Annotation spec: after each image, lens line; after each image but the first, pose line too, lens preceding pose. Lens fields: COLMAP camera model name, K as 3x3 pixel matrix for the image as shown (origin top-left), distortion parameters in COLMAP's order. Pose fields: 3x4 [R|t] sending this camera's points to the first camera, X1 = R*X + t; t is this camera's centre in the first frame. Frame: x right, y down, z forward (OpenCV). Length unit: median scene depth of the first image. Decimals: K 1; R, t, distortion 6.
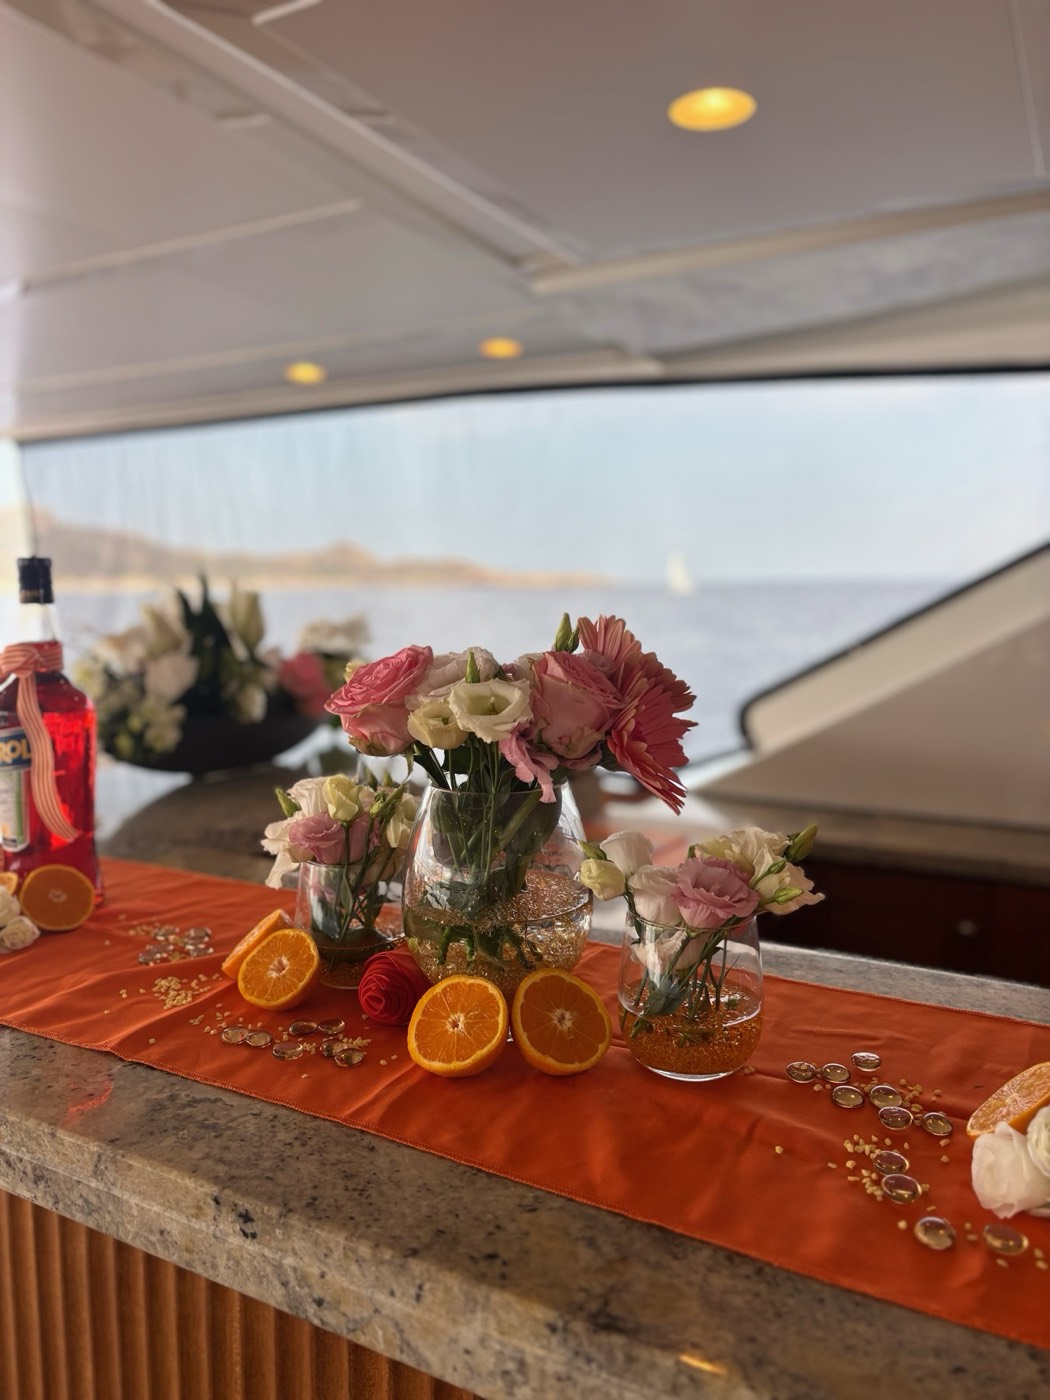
lens RADIAL K [[1109.5, 0, 526.6], [0, 1109.5, 698.0], [0, 0, 1]] dist [0.004770, 0.012676]
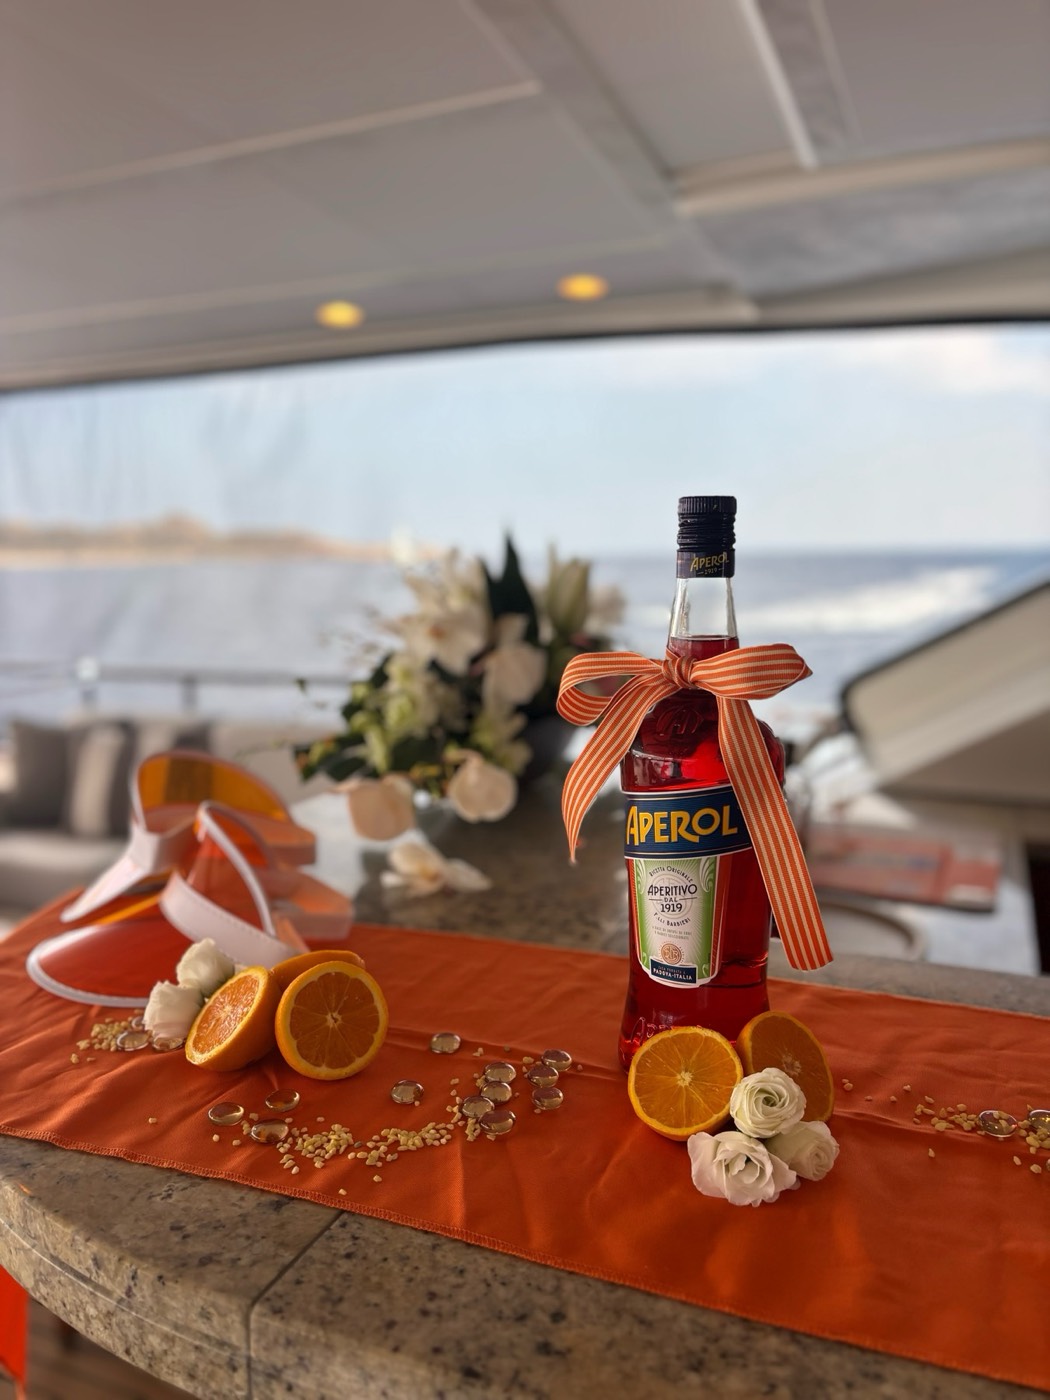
lens RADIAL K [[1109.5, 0, 534.5], [0, 1109.5, 703.6], [0, 0, 1]] dist [0.004770, 0.012676]
pose [[0.994228, -0.016370, 0.106029, -0.202152], [0.013264, 0.999464, 0.029935, -0.011581], [-0.106462, -0.028356, 0.993912, 0.139908]]
